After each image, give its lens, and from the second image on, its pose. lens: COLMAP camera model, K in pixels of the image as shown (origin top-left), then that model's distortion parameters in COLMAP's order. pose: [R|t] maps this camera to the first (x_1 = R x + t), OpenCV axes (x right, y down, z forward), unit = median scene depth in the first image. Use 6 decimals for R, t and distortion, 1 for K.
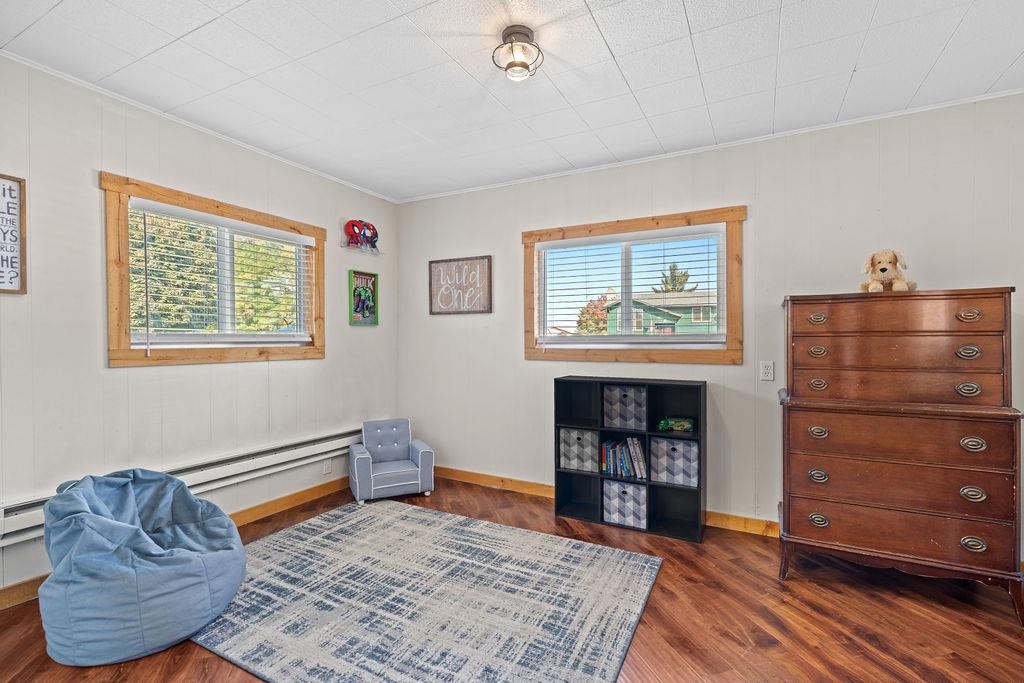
lens RADIAL K [[454.6, 0, 511.3], [0, 454.6, 350.2], [0, 0, 1]] dist [-0.007294, 0.000300]
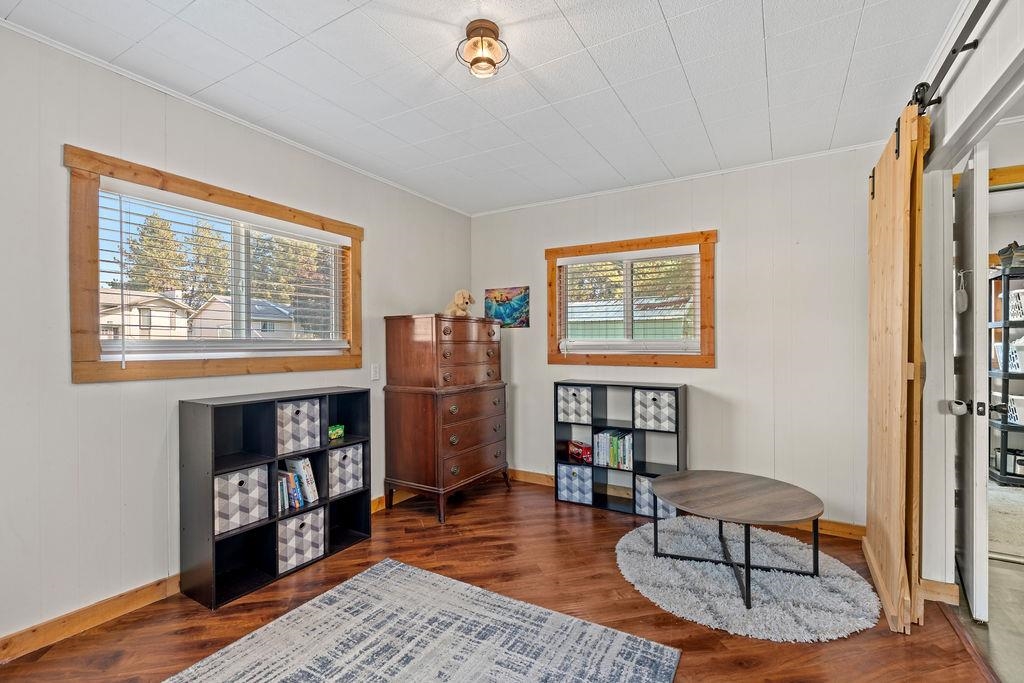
lens RADIAL K [[454.6, 0, 509.2], [0, 454.6, 342.1], [0, 0, 1]] dist [-0.007294, 0.000300]
pose [[0.047772, 0.005535, 0.998843, -0.595854], [0.021054, 0.999757, -0.006547, -0.017346], [-0.998636, 0.021343, 0.047644, 0.575569]]
